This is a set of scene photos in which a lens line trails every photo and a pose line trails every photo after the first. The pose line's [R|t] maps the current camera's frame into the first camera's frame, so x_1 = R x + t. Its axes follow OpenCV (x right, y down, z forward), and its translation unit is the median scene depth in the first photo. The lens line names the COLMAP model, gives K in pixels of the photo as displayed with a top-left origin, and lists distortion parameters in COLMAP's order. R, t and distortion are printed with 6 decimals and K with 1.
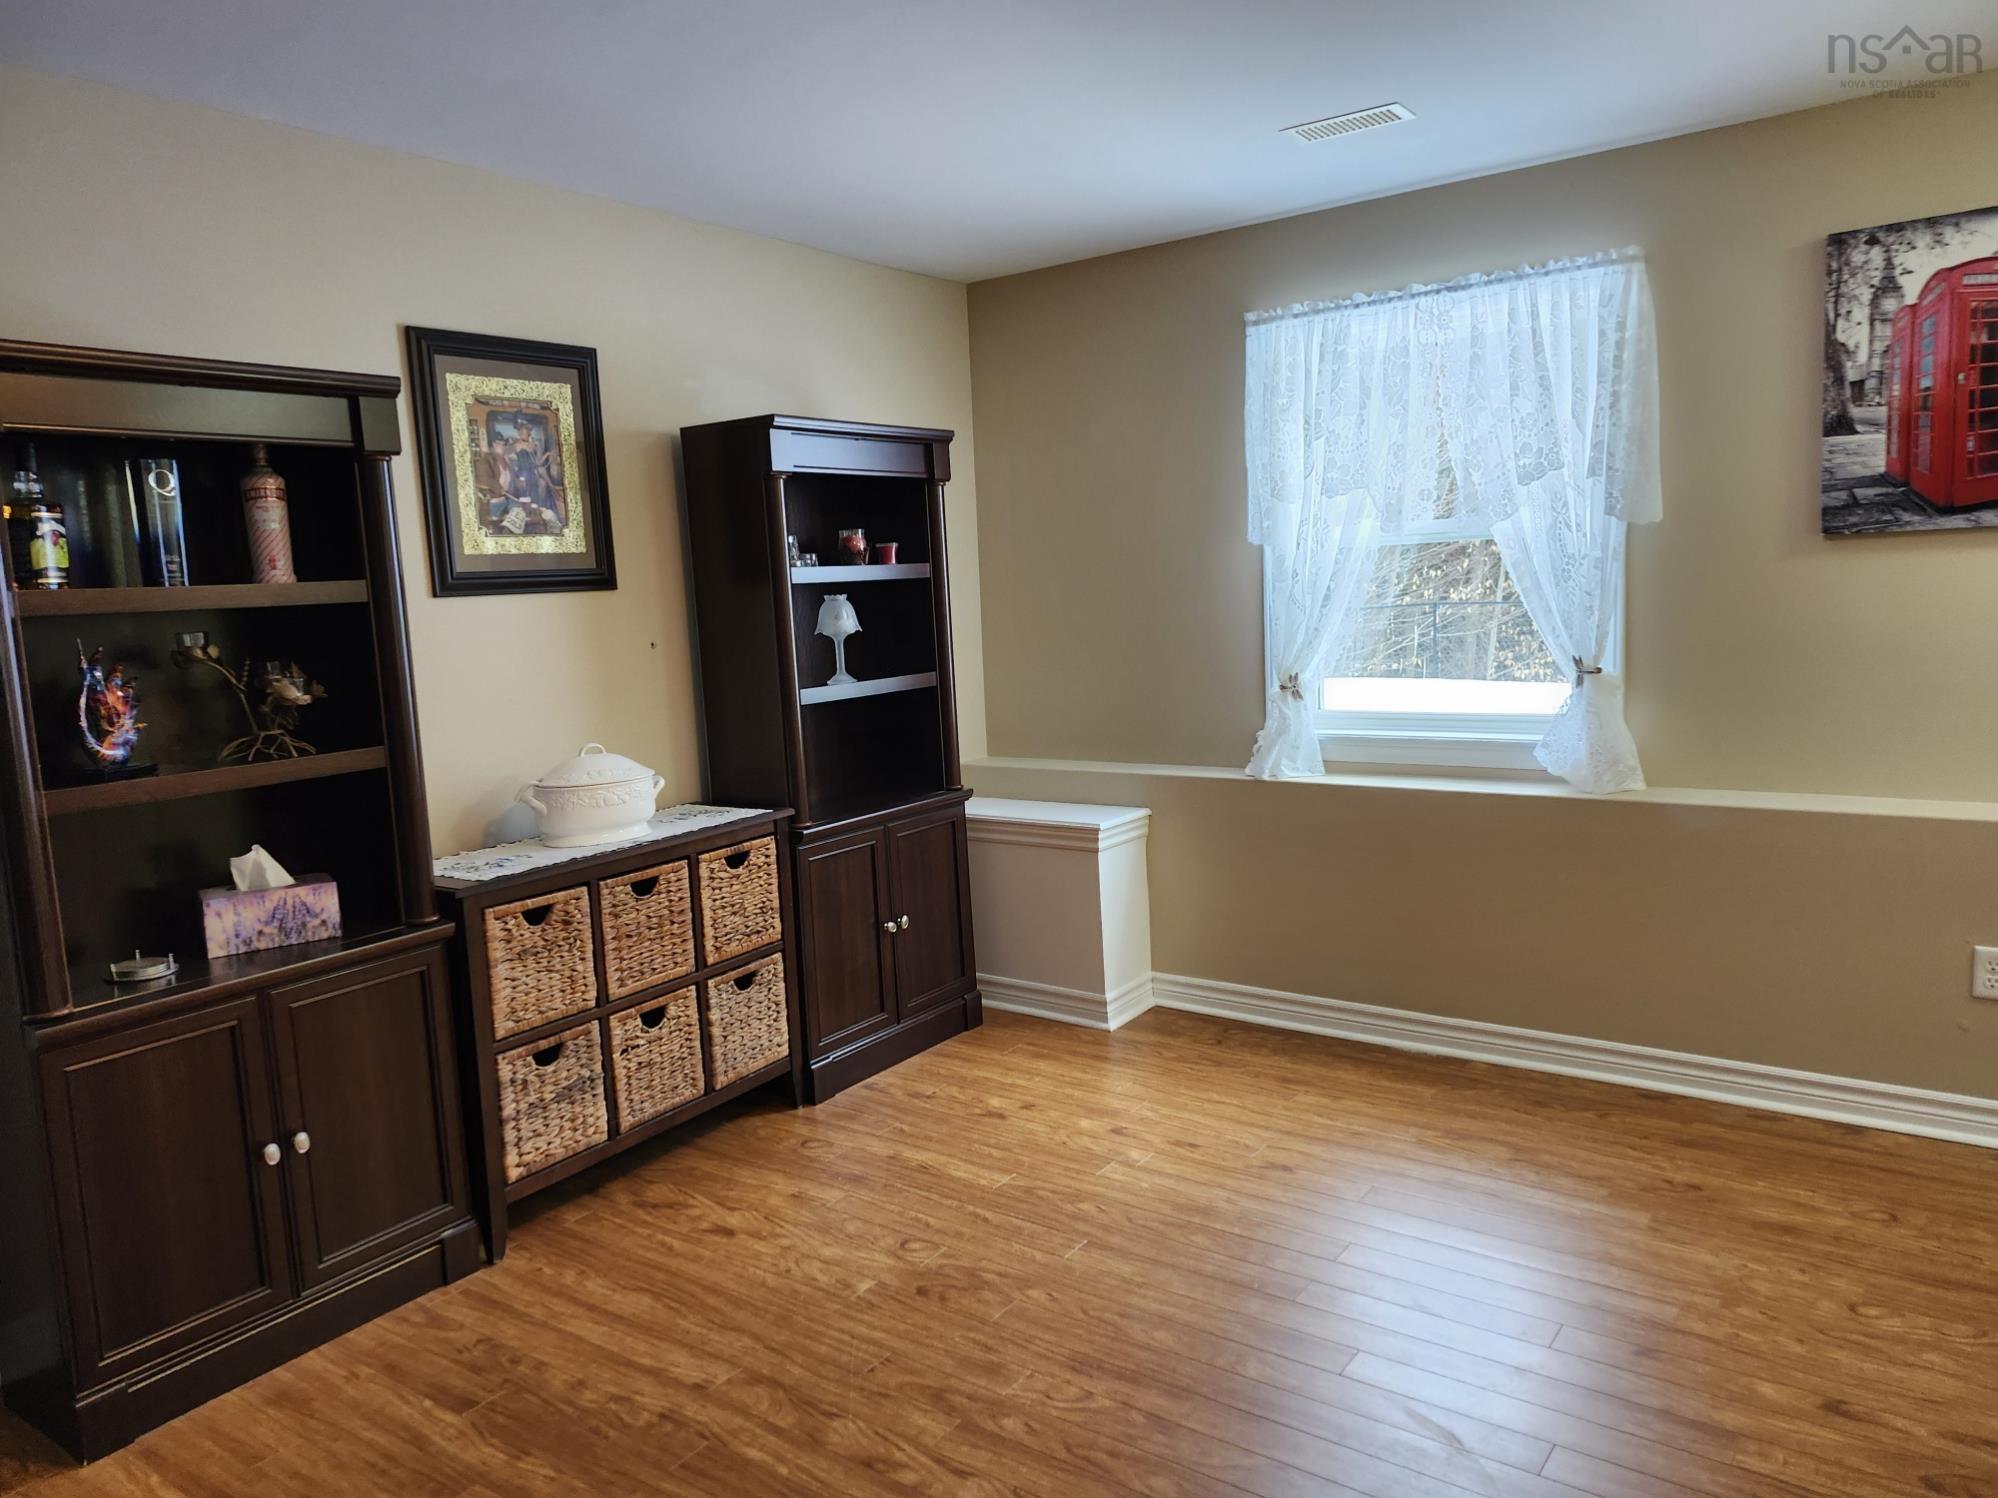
lens RADIAL K [[1335.4, 0, 998.5], [0, 1335.4, 749.8], [0, 0, 1]] dist [0.001933, -0.043501]
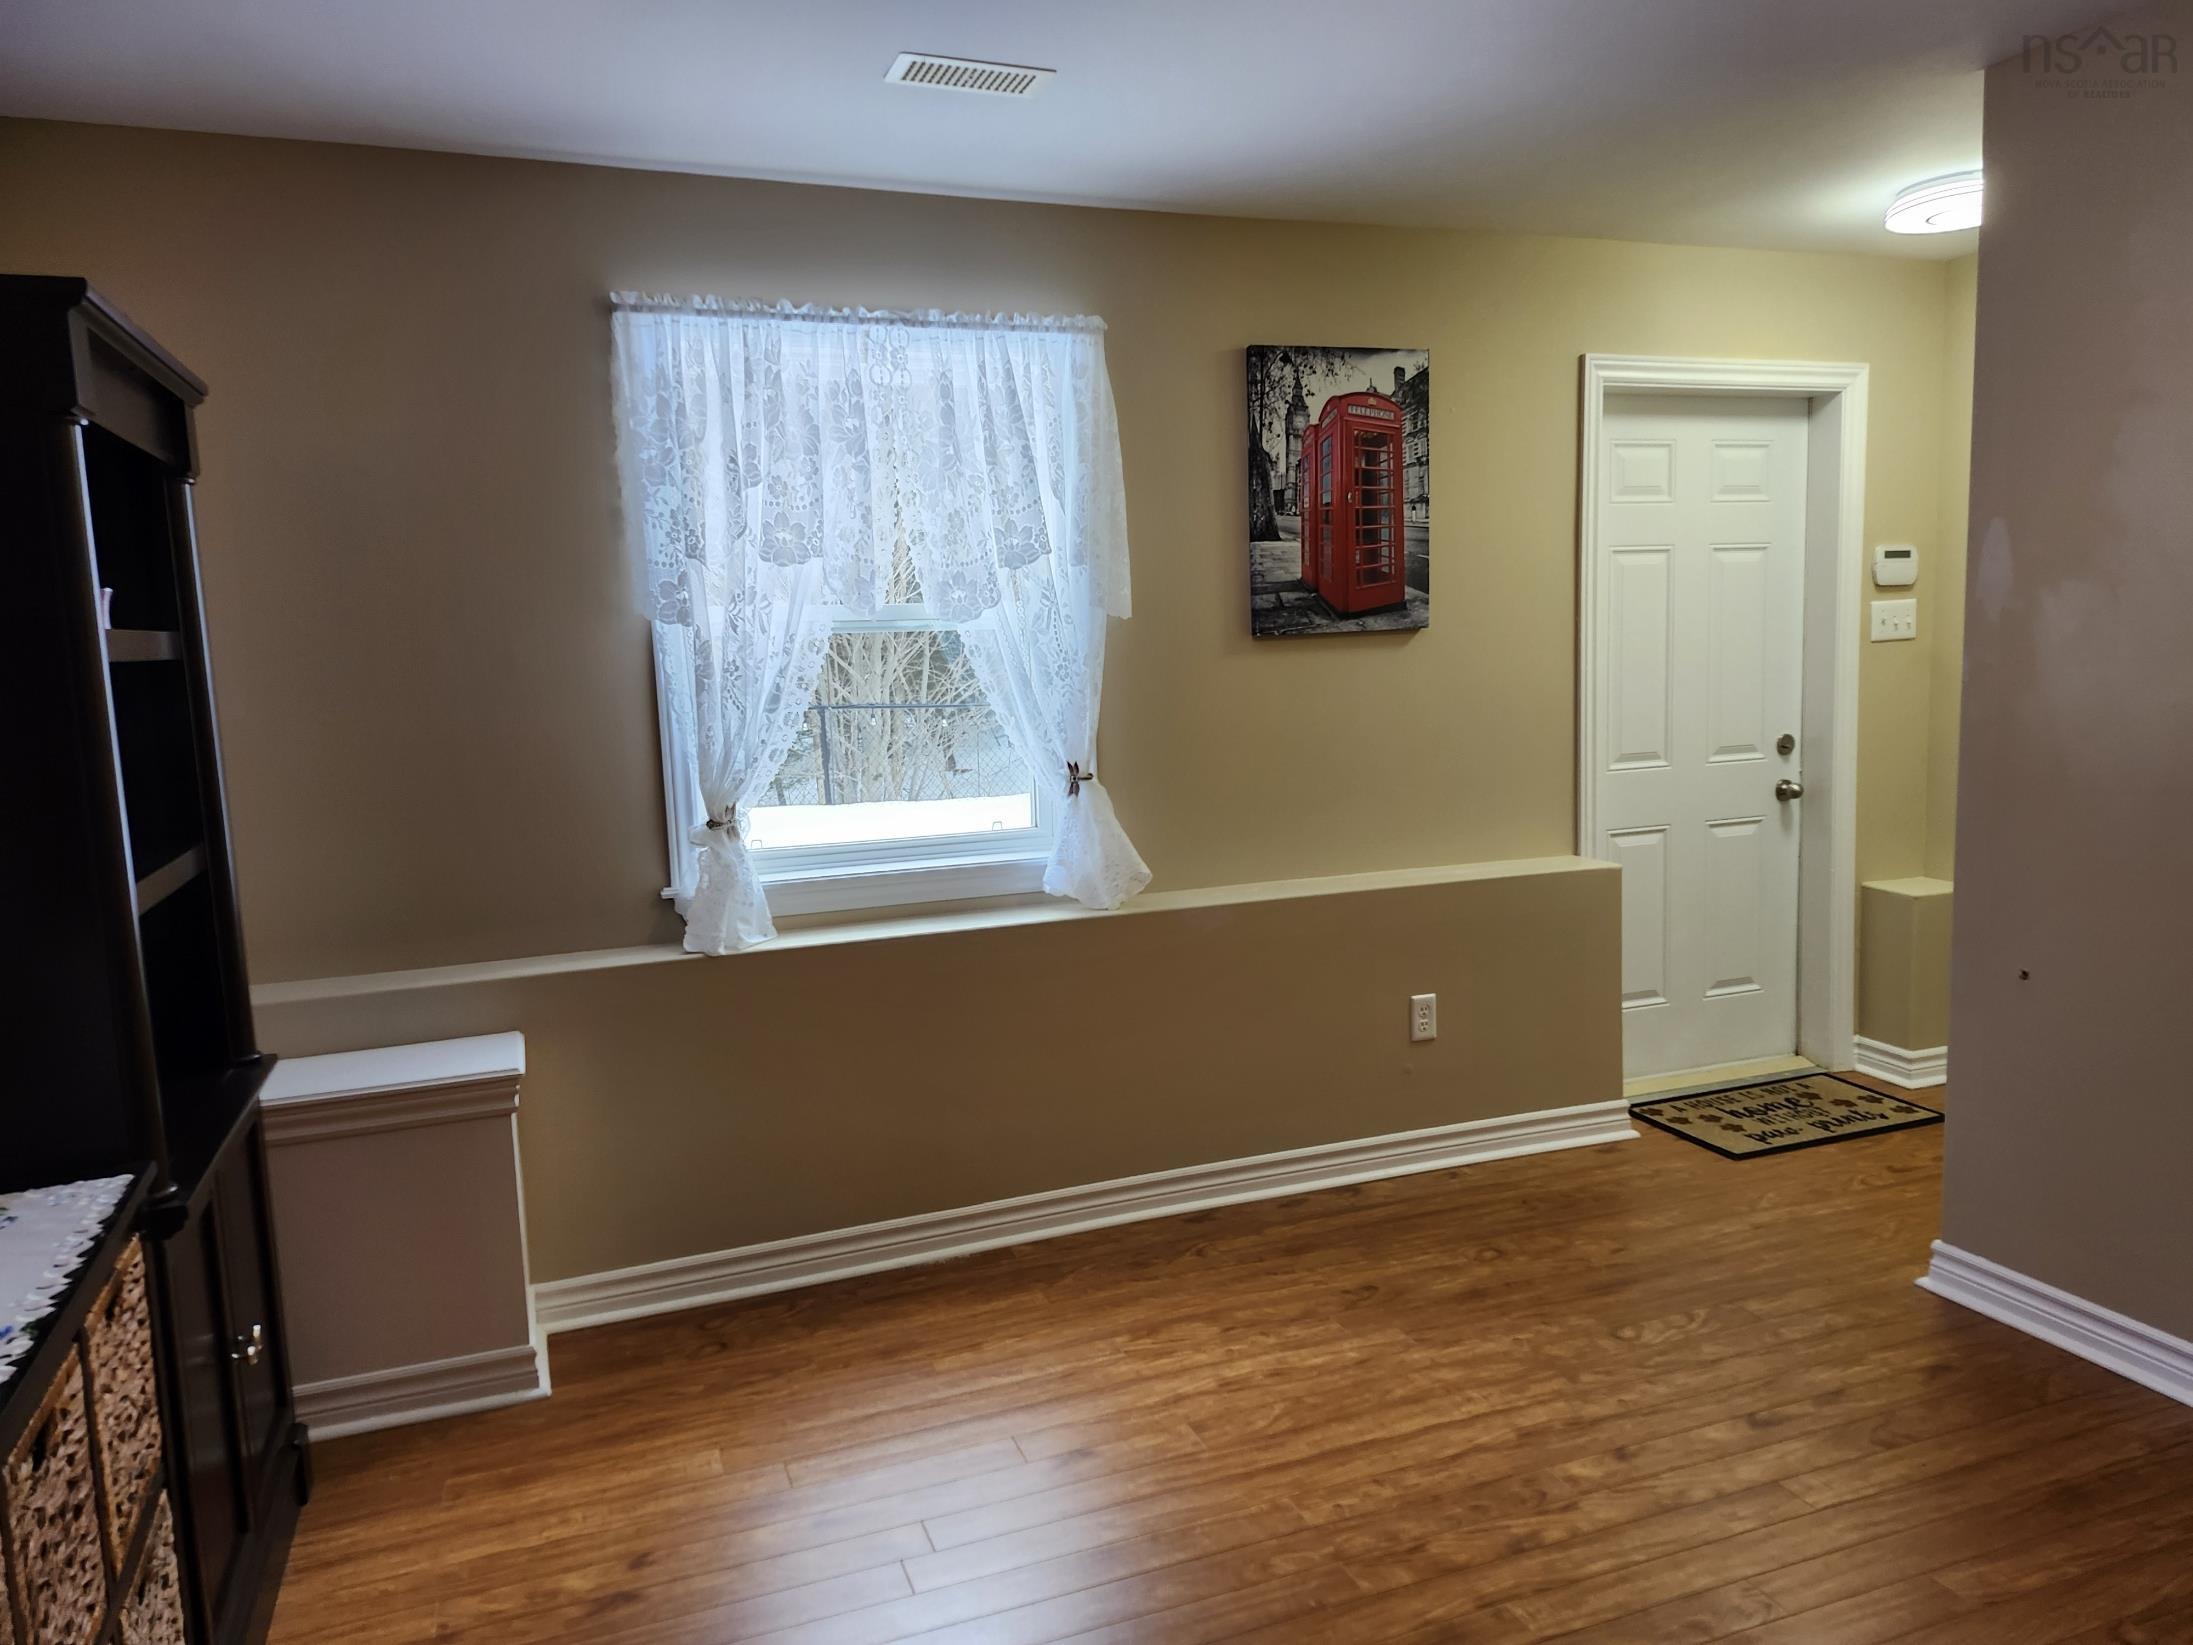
lens RADIAL K [[1442.5, 0, 1093.8], [0, 1442.5, 825.3], [0, 0, 1]] dist [0.082182, -0.114227]
pose [[0.539127, -0.070439, 0.839273, -0.416289], [0.111573, 0.993687, 0.011727, -0.040519], [-0.834801, 0.087318, 0.543583, 0.499158]]
